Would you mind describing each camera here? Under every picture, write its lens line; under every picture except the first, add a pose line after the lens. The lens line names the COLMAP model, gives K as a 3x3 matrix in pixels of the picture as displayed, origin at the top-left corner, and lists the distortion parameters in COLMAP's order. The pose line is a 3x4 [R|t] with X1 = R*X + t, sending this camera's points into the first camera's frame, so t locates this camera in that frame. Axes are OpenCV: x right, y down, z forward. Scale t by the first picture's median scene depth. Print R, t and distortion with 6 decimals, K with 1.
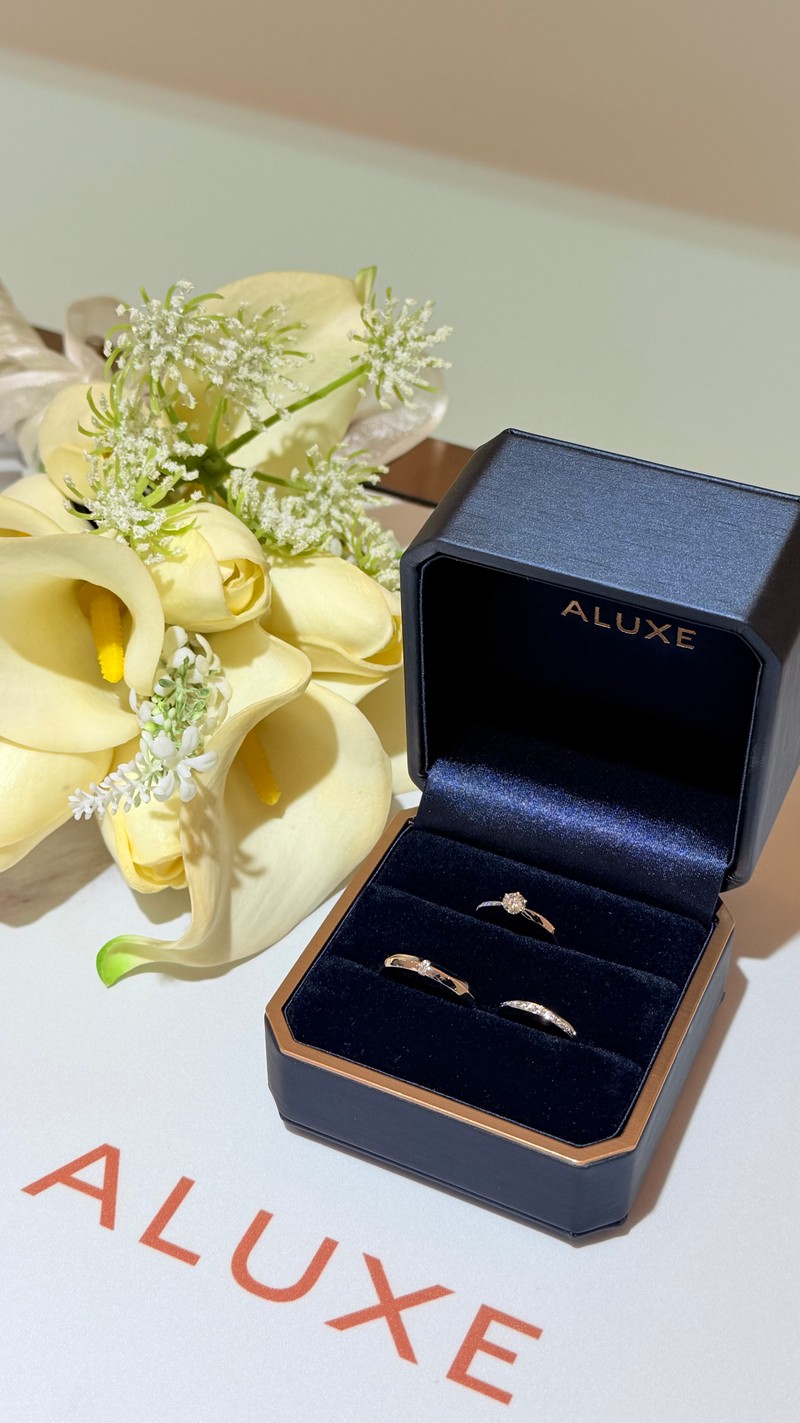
lens RADIAL K [[1900.5, 0, 390.7], [0, 1900.5, 714.9], [0, 0, 1]] dist [0.109085, 0.000000]
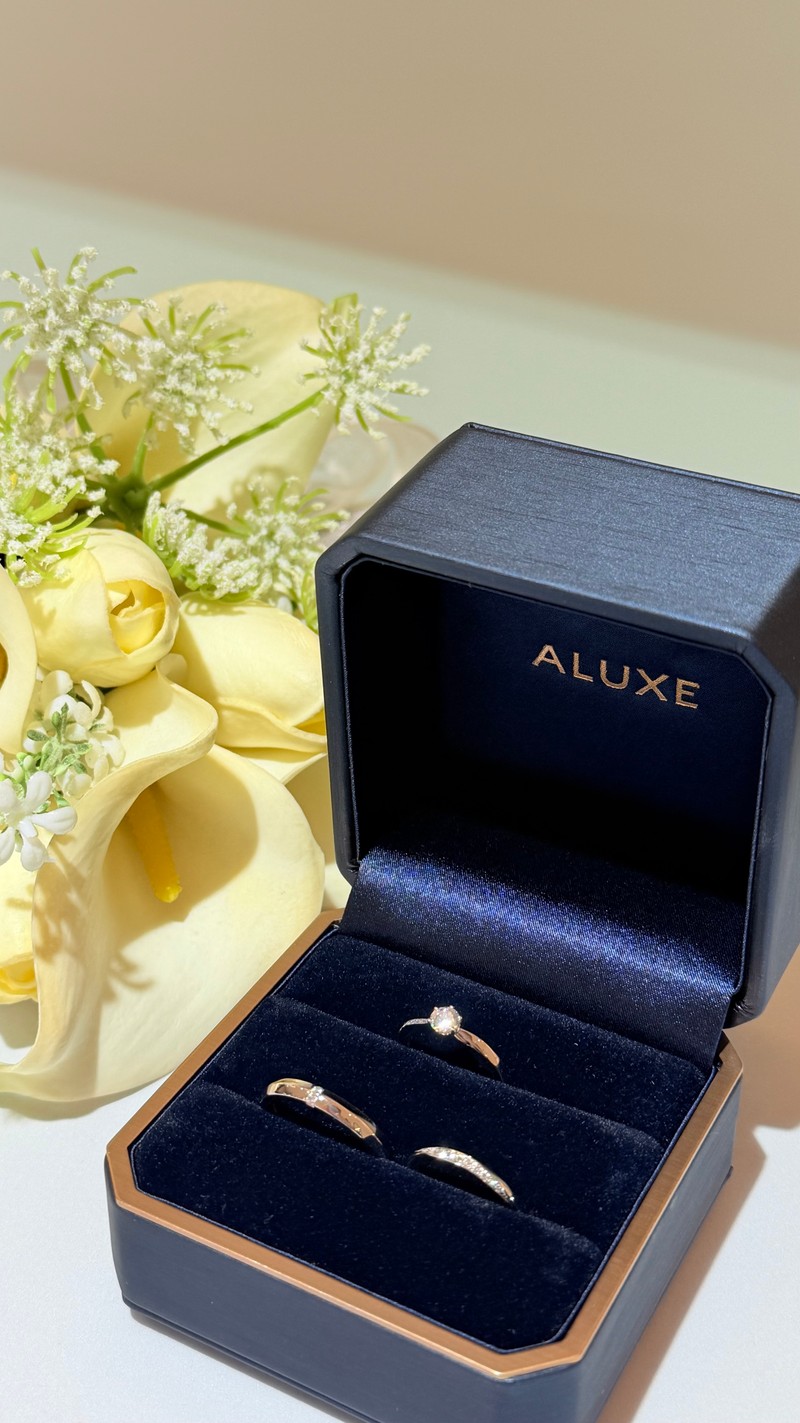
lens RADIAL K [[1900.5, 0, 398.9], [0, 1900.5, 714.1], [0, 0, 1]] dist [0.109085, 0.000000]
pose [[0.997839, 0.038600, -0.053177, 0.077793], [-0.045269, 0.990409, -0.130537, 0.073926], [0.047628, 0.132662, 0.990016, 0.220658]]
